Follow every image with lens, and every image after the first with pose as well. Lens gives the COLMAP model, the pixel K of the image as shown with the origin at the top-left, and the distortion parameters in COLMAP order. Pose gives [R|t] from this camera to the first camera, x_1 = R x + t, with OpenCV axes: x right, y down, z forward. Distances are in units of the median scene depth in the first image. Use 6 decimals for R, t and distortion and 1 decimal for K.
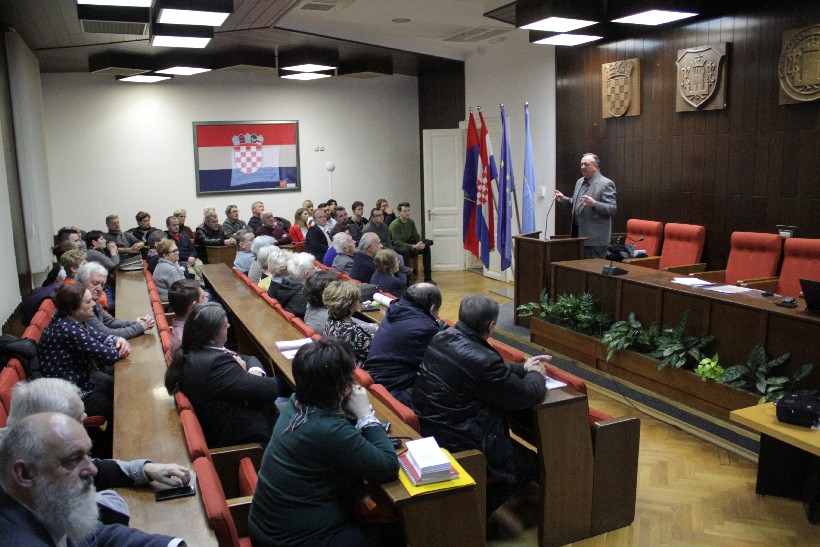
lens RADIAL K [[682.5, 0, 410.8], [0, 682.5, 287.5], [0, 0, 1]] dist [-0.164955, 0.143112]
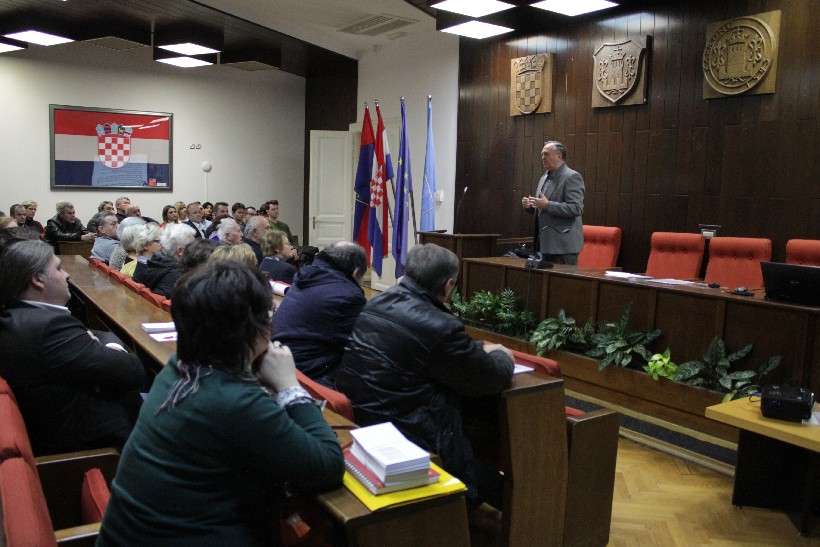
lens RADIAL K [[682.5, 0, 410.8], [0, 682.5, 287.5], [0, 0, 1]] dist [-0.164955, 0.143112]
pose [[0.981573, 0.025593, 0.189367, -0.036293], [-0.016325, 0.998599, -0.050340, 0.058235], [-0.190390, 0.046321, 0.980615, 0.163554]]
